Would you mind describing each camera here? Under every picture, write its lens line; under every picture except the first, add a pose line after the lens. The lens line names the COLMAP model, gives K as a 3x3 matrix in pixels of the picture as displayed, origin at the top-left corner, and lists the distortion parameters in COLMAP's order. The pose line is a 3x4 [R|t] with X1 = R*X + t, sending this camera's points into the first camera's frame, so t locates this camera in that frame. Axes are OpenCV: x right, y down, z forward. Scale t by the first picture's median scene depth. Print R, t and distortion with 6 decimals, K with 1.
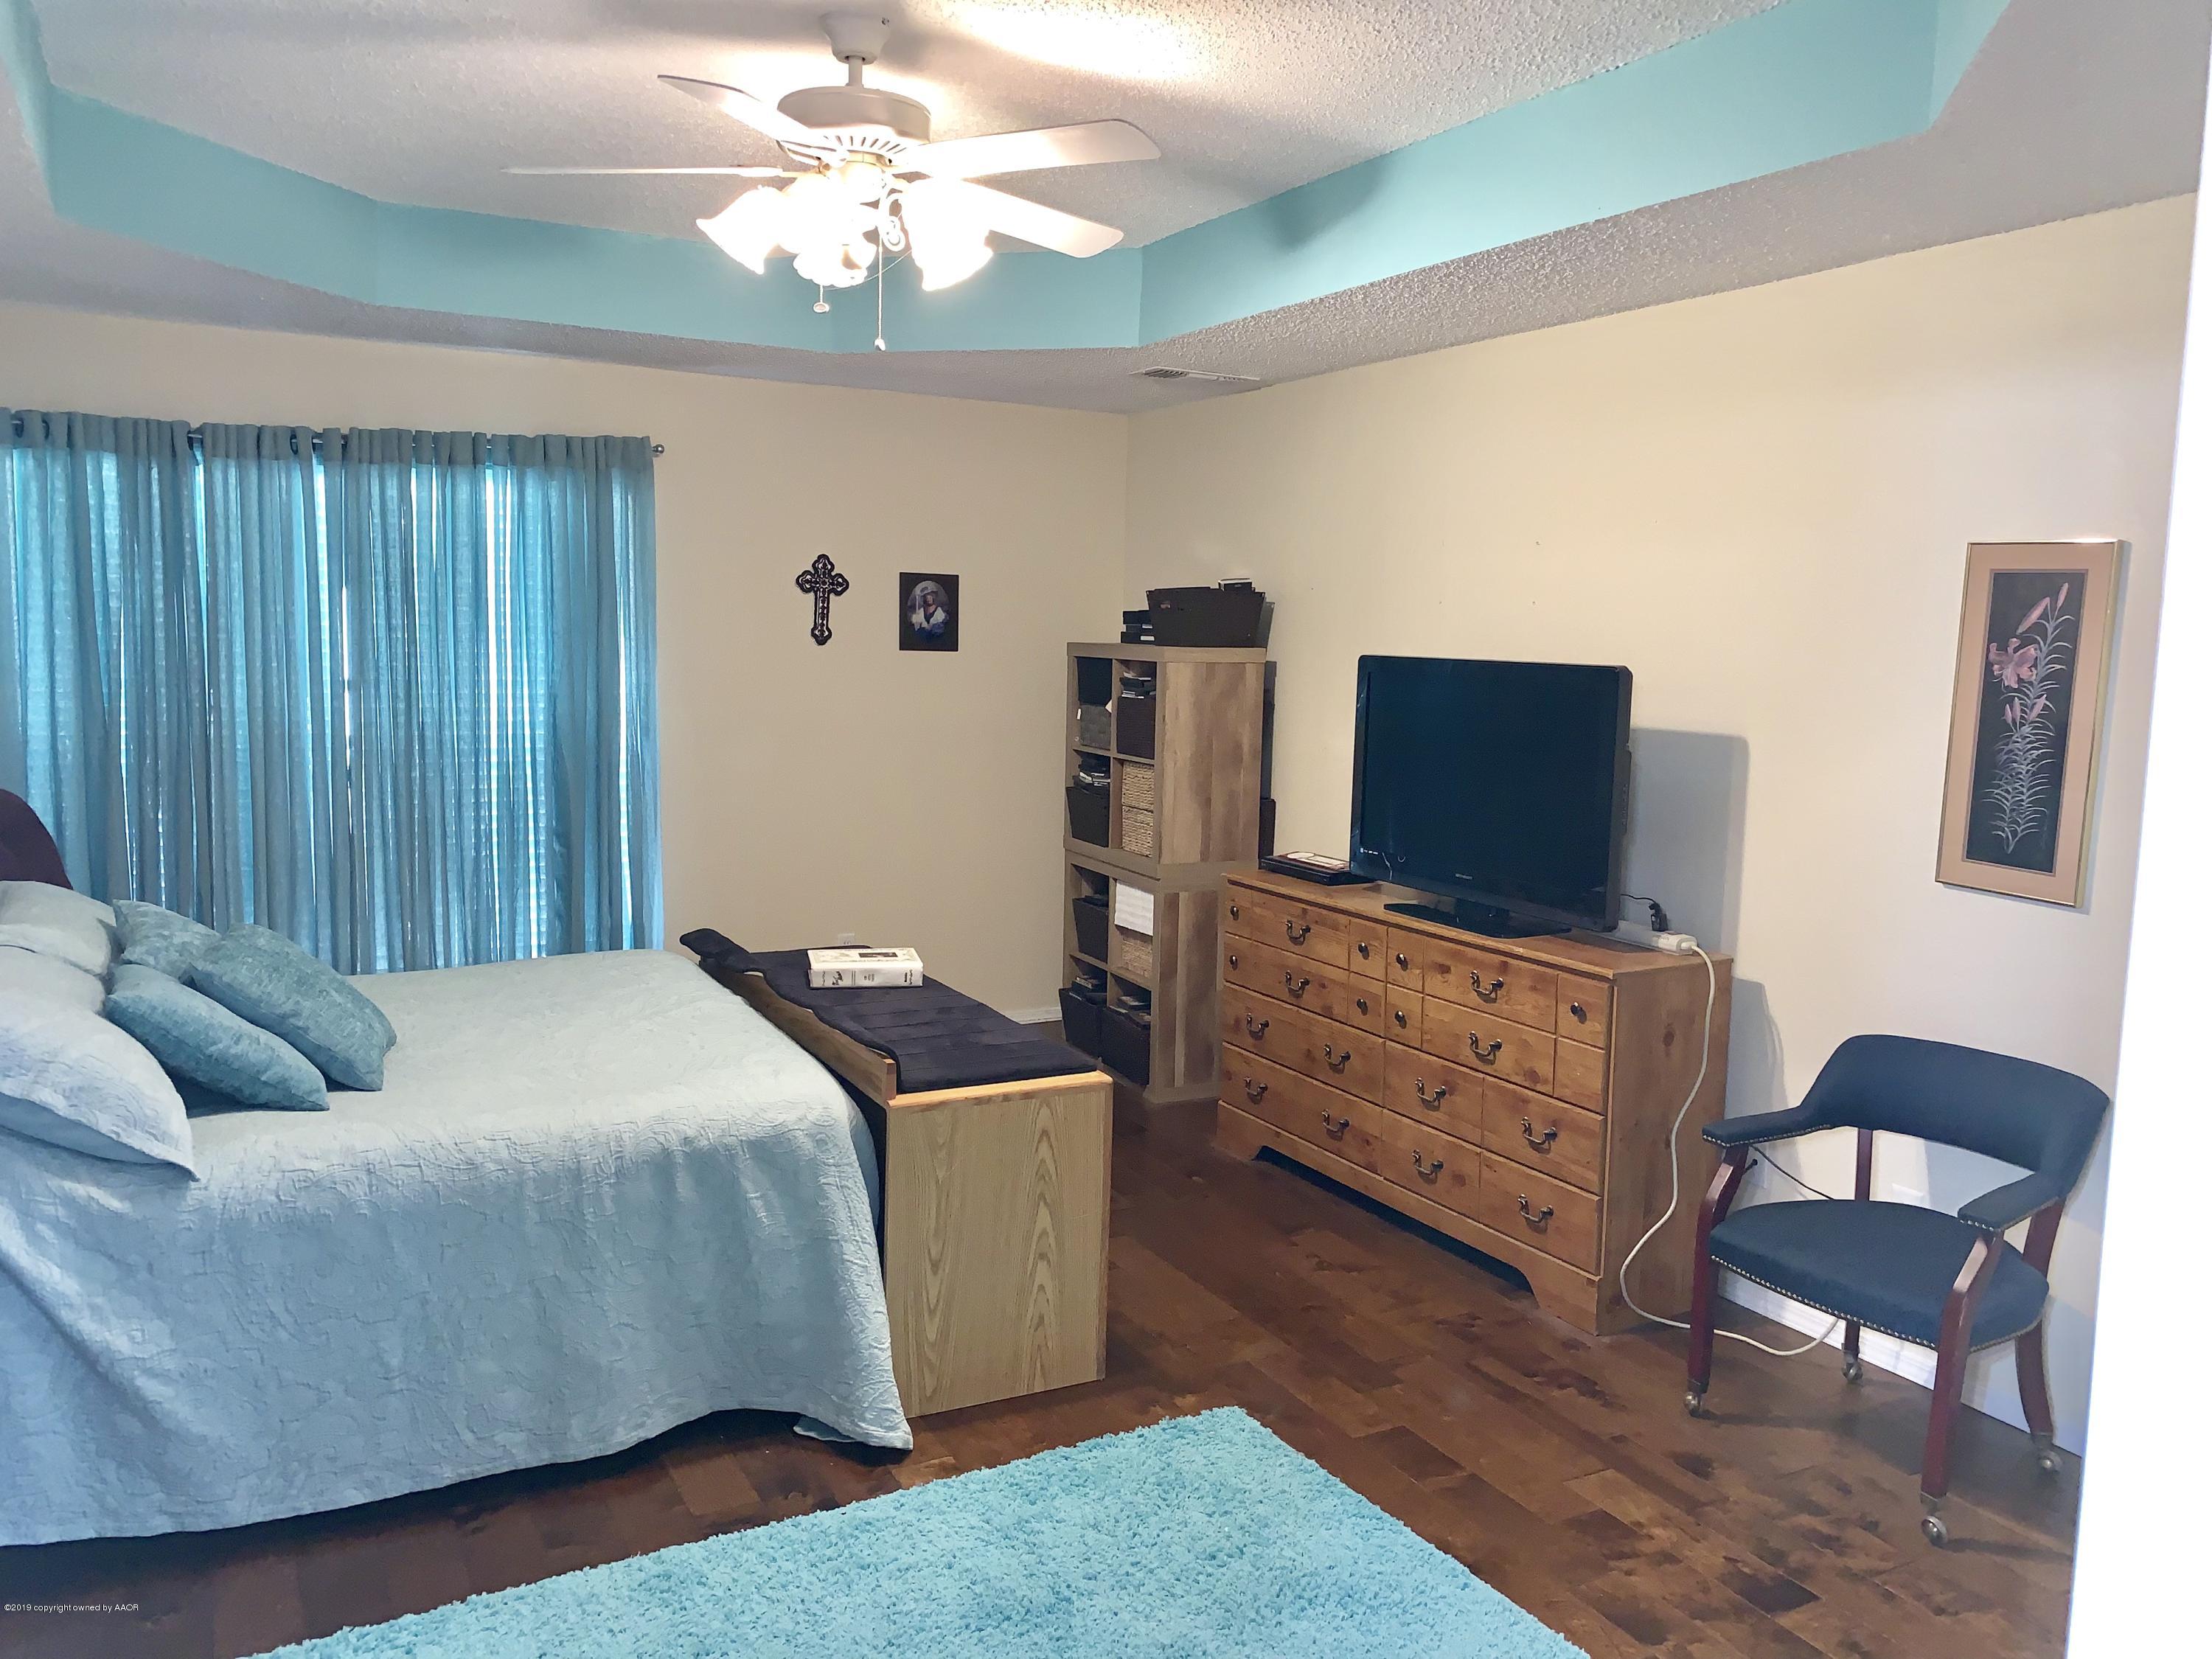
lens RADIAL K [[1692.2, 0, 1101.0], [0, 1692.2, 818.3], [0, 0, 1]] dist [0.063046, -0.061592]
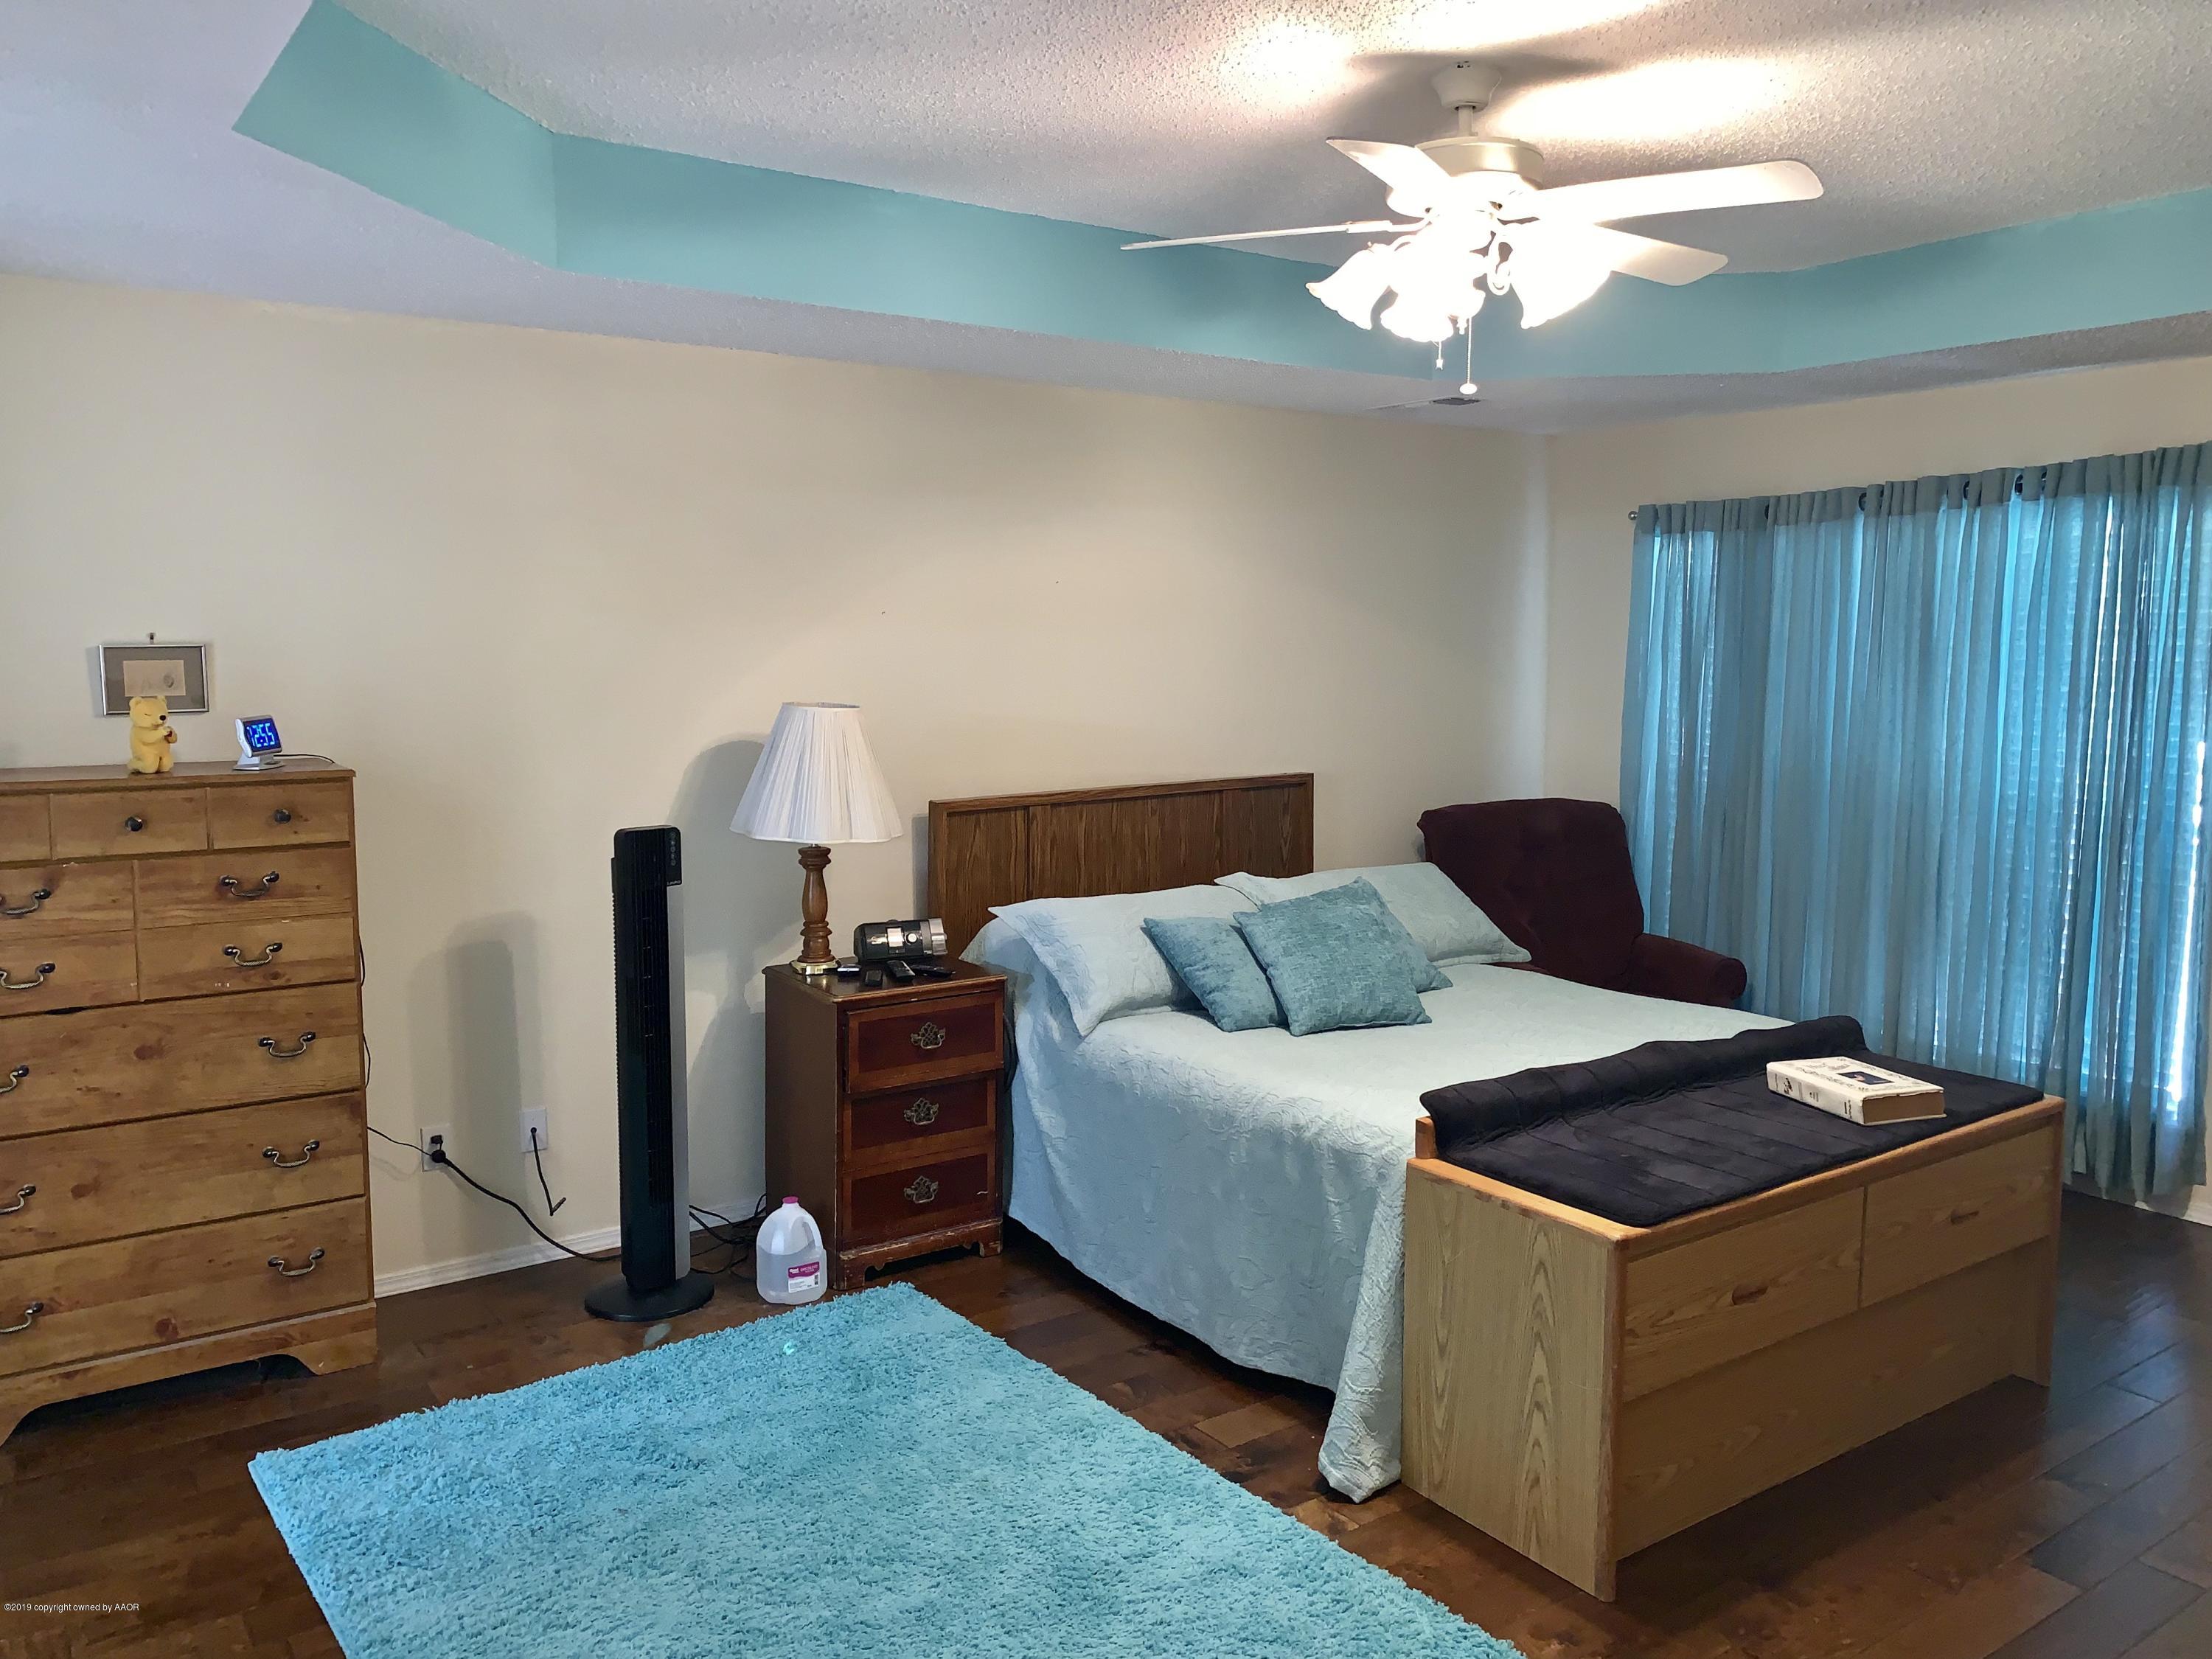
lens RADIAL K [[1731.3, 0, 1102.8], [0, 1731.3, 773.5], [0, 0, 1]] dist [0.024294, -0.000976]
pose [[0.125999, 0.062795, -0.990041, 0.842927], [-0.115193, 0.992170, 0.048270, -0.082726], [0.985320, 0.107963, 0.132246, 0.673210]]
